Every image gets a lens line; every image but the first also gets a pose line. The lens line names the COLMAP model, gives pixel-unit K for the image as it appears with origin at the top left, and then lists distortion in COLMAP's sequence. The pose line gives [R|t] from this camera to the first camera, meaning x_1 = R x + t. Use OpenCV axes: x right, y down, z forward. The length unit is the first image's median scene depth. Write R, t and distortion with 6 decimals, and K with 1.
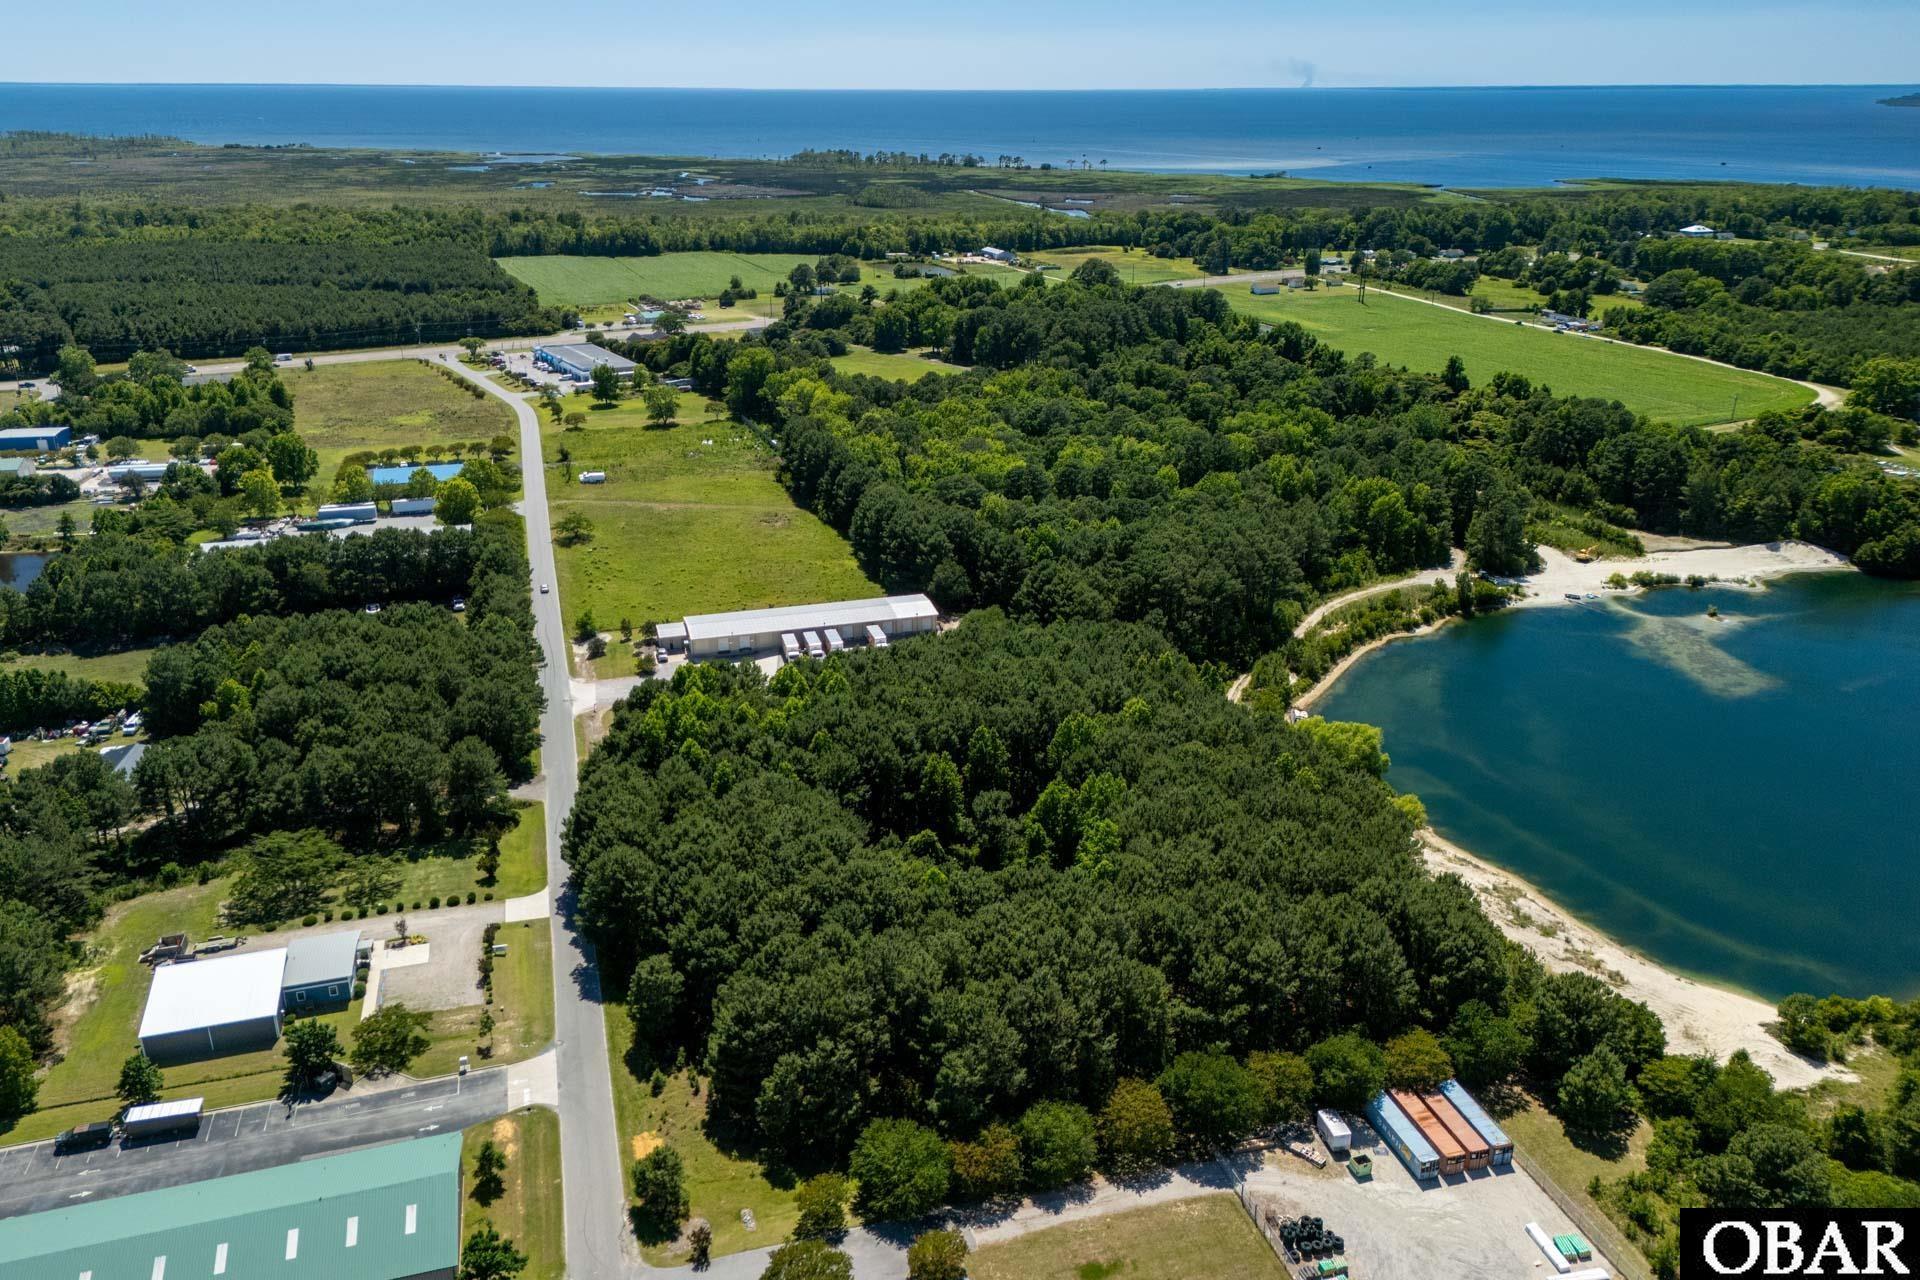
lens RADIAL K [[1408.9, 0, 965.4], [0, 1408.9, 655.8], [0, 0, 1]] dist [0.072152, -0.067316]
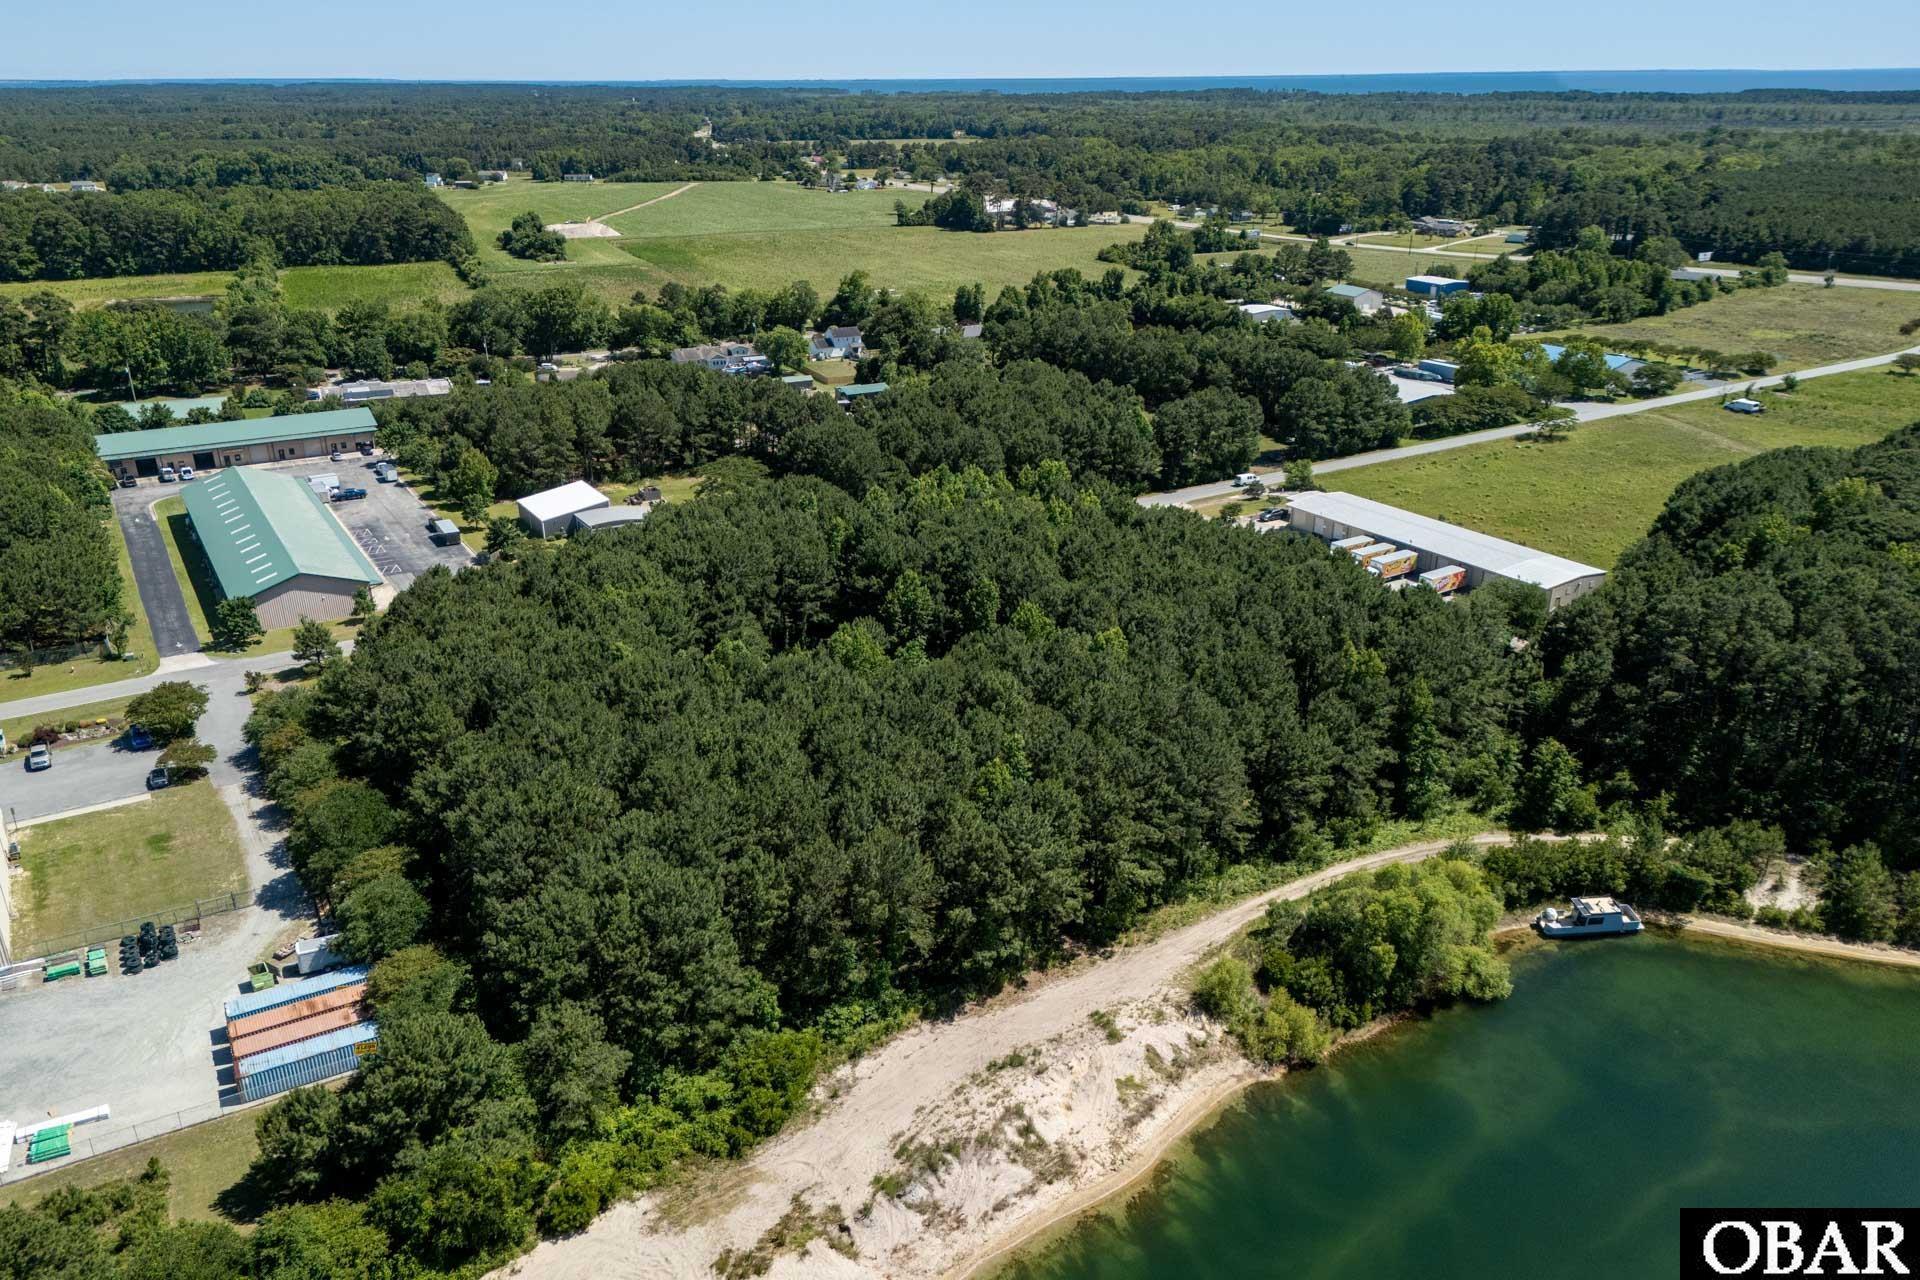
lens RADIAL K [[1413.3, 0, 964.4], [0, 1413.3, 696.1], [0, 0, 1]] dist [0.071224, -0.061532]
pose [[0.257018, 0.383716, -0.886963, 0.731223], [-0.356277, 0.890771, 0.282124, -0.106560], [0.898336, 0.243494, 0.365654, 0.725391]]
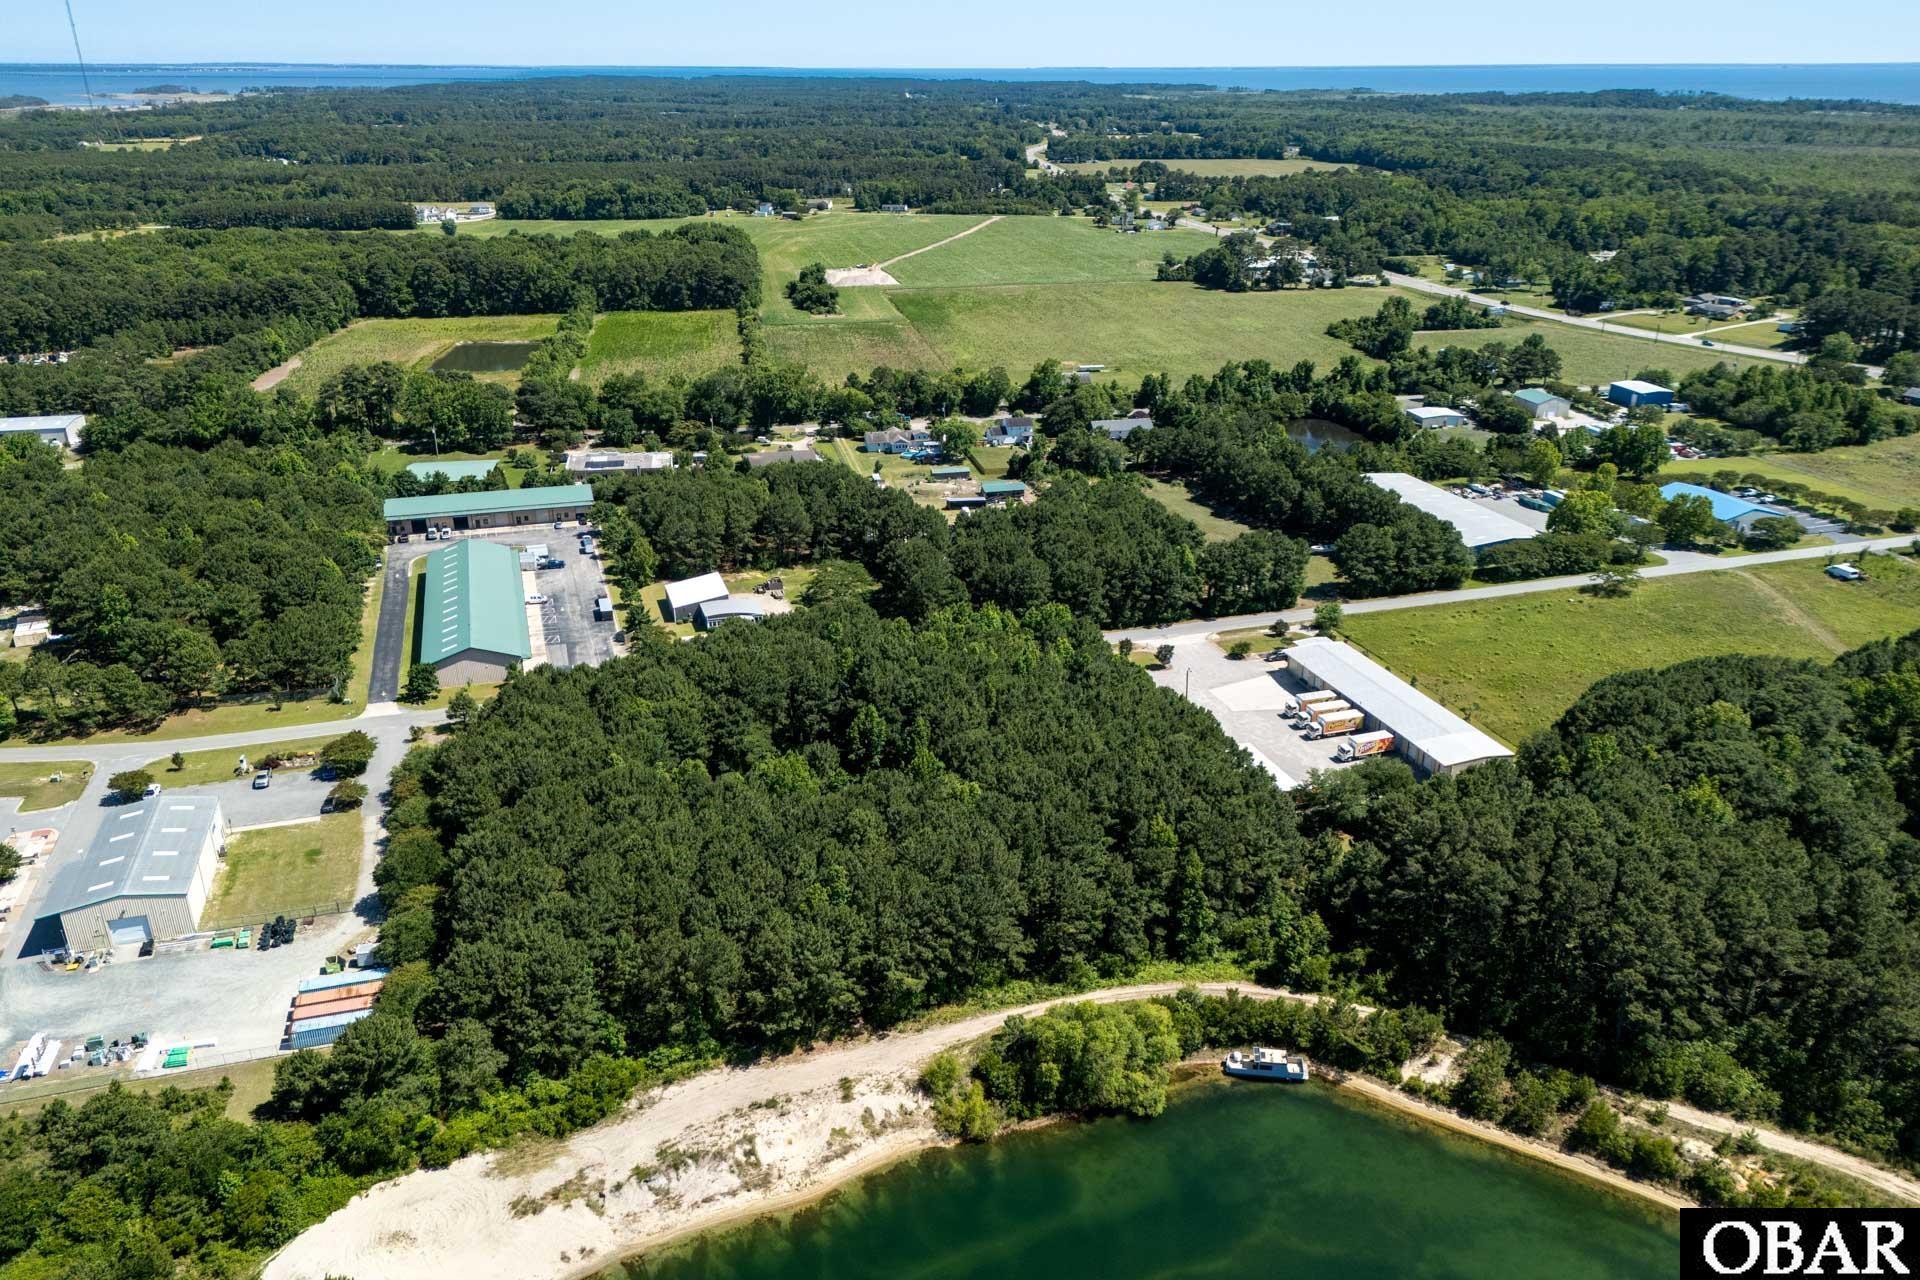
lens RADIAL K [[1422.6, 0, 962.1], [0, 1422.6, 703.8], [0, 0, 1]] dist [0.075526, -0.071671]
pose [[0.014716, 0.408034, -0.912848, 0.929574], [-0.375084, 0.848531, 0.373238, -0.345759], [0.926874, 0.336902, 0.165534, 0.864054]]
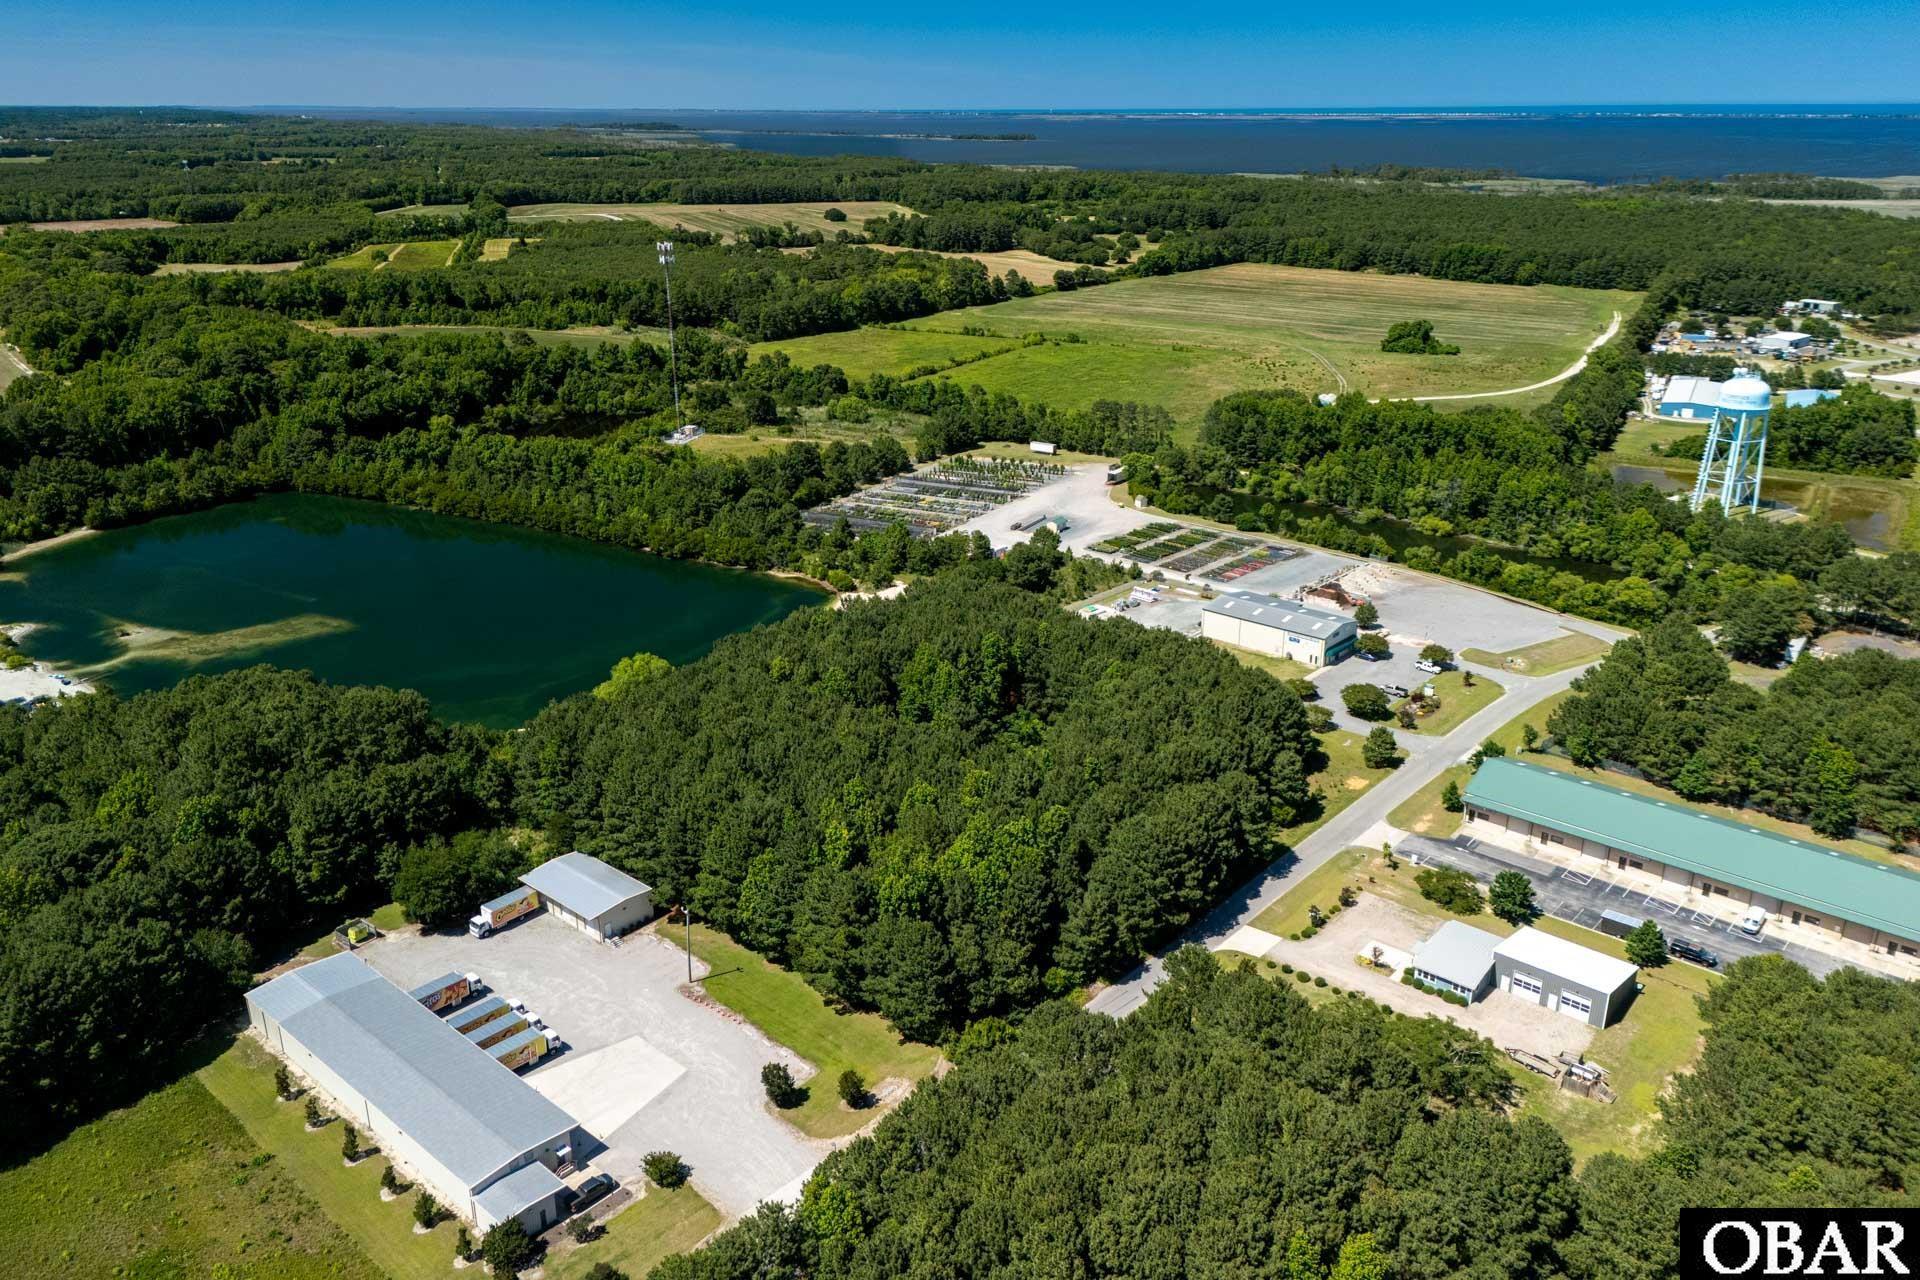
lens RADIAL K [[1408.9, 0, 965.4], [0, 1408.9, 655.8], [0, 0, 1]] dist [0.072152, -0.067316]
pose [[-0.527558, -0.307681, 0.791843, -0.859983], [0.319158, 0.792041, 0.520394, -0.516688], [-0.787287, 0.527261, -0.319648, 1.278948]]
